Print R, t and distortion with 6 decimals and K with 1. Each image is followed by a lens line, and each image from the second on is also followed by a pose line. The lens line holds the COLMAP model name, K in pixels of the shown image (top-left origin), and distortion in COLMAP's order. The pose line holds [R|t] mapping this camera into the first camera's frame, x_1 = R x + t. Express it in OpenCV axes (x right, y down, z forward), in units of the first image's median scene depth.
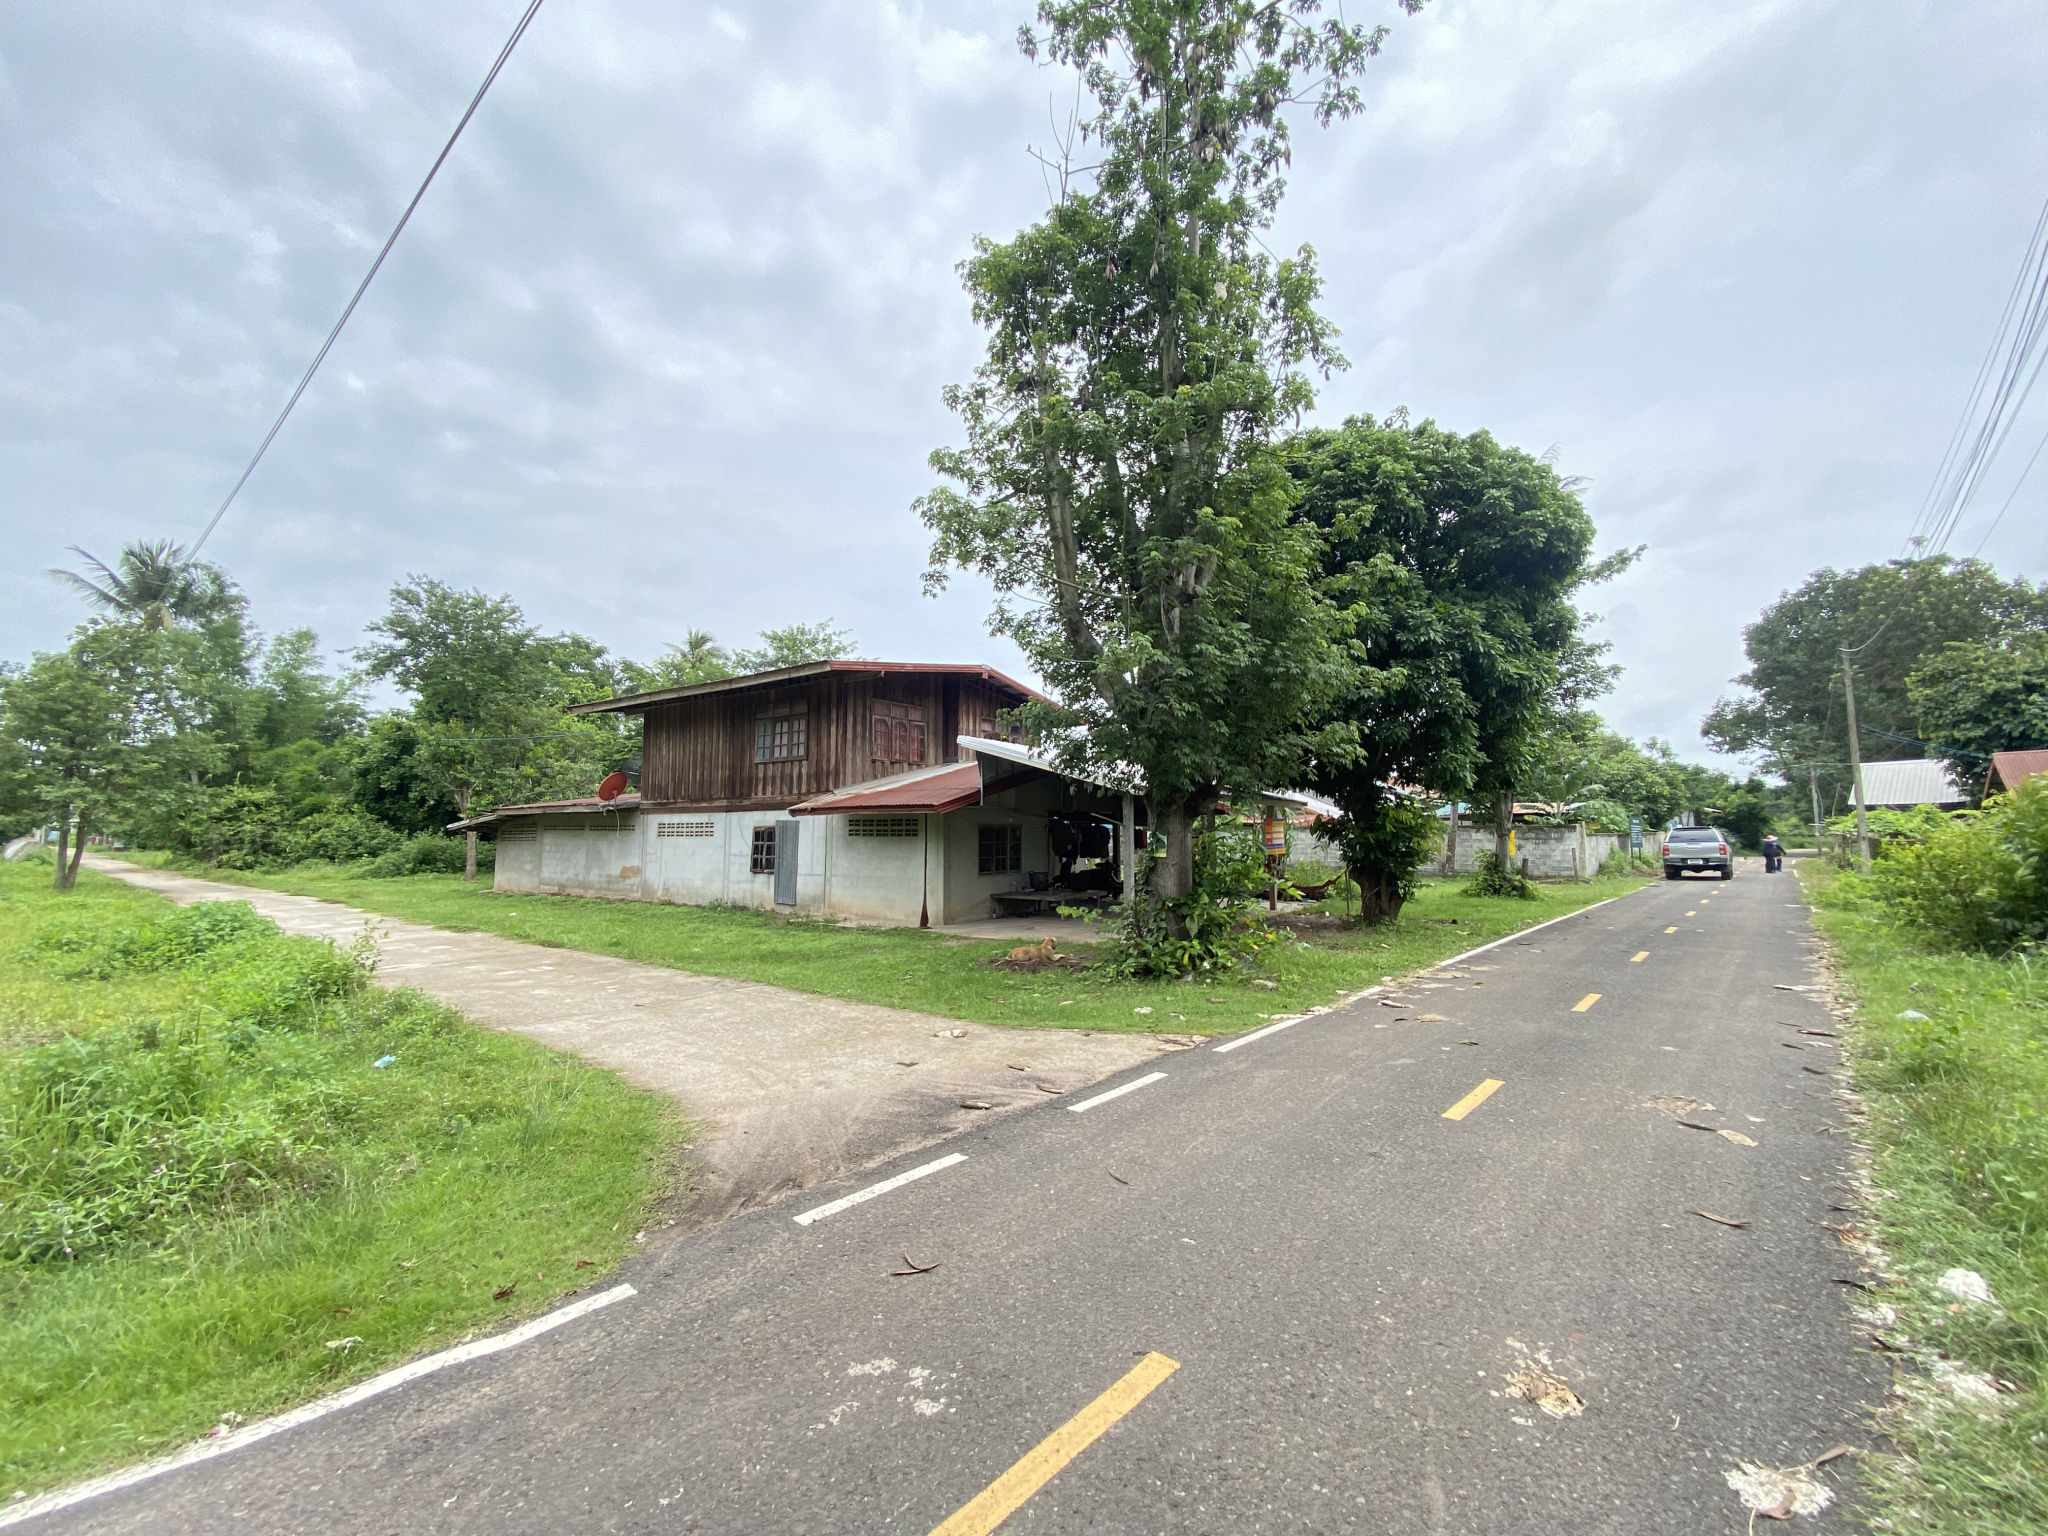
lens RADIAL K [[816.9, 0, 1024.0], [0, 816.9, 768.0], [0, 0, 1]] dist [-0.000321, -0.000030]
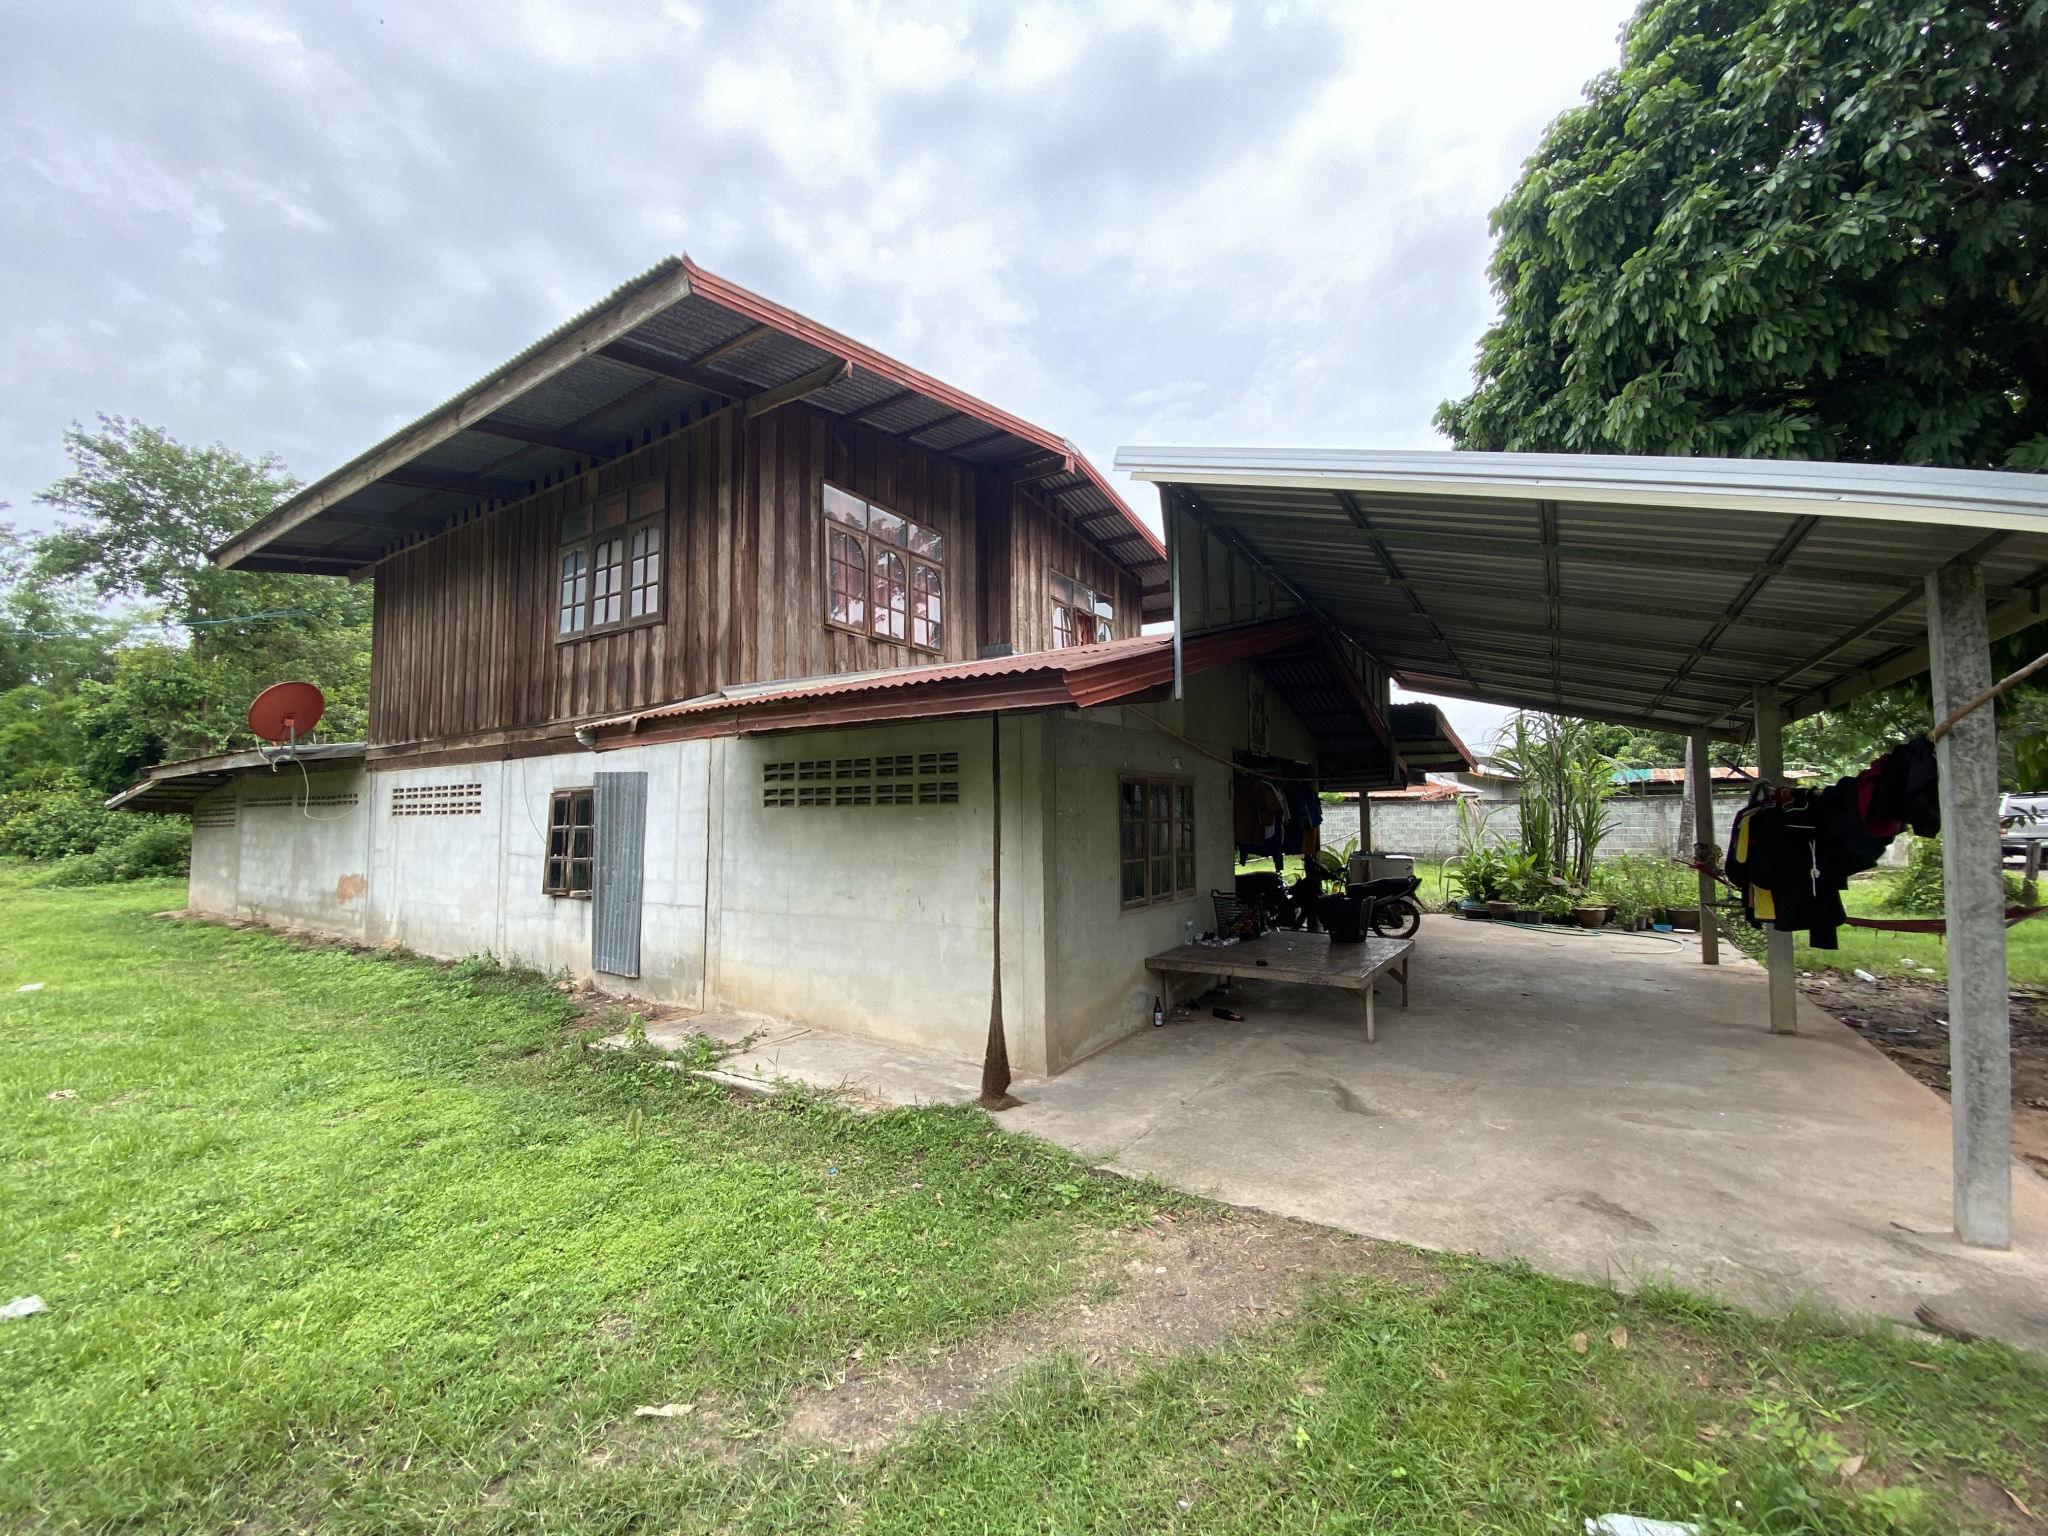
lens RADIAL K [[816.9, 0, 1024.0], [0, 816.9, 768.0], [0, 0, 1]] dist [-0.000321, -0.000030]
pose [[0.999193, -0.005643, 0.039756, -0.100412], [0.004773, 0.999747, 0.021968, 0.053423], [-0.039870, -0.021760, 0.998968, 0.571628]]
